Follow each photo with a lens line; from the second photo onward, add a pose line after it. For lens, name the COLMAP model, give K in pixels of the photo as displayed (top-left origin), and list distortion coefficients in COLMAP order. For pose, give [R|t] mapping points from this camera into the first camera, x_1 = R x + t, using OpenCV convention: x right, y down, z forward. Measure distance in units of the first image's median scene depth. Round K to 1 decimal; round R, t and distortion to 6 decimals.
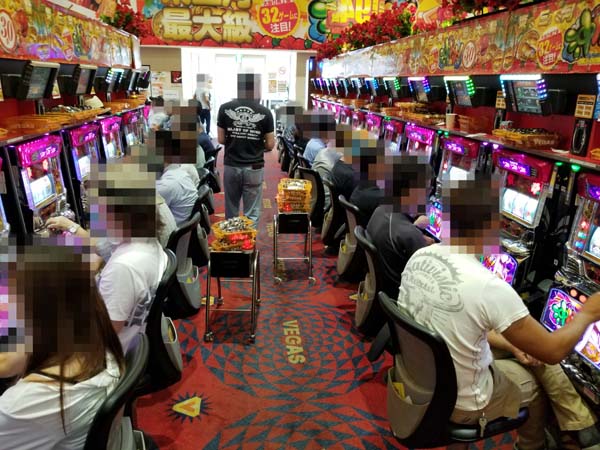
lens RADIAL K [[465.9, 0, 300.0], [0, 465.9, 225.0], [0, 0, 1]] dist [-0.005404, -0.006759]
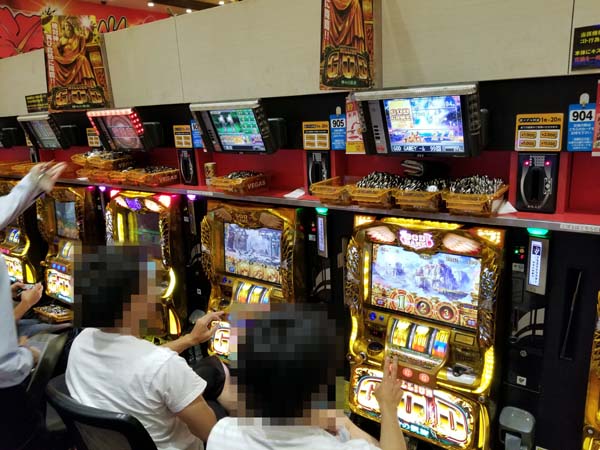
lens RADIAL K [[465.9, 0, 300.0], [0, 465.9, 225.0], [0, 0, 1]] dist [-0.005404, -0.006759]
pose [[0.642545, -0.220426, 0.733859, -0.011592], [0.274651, 0.960346, 0.047979, -0.048501], [-0.715334, 0.170727, 0.677606, 0.157059]]
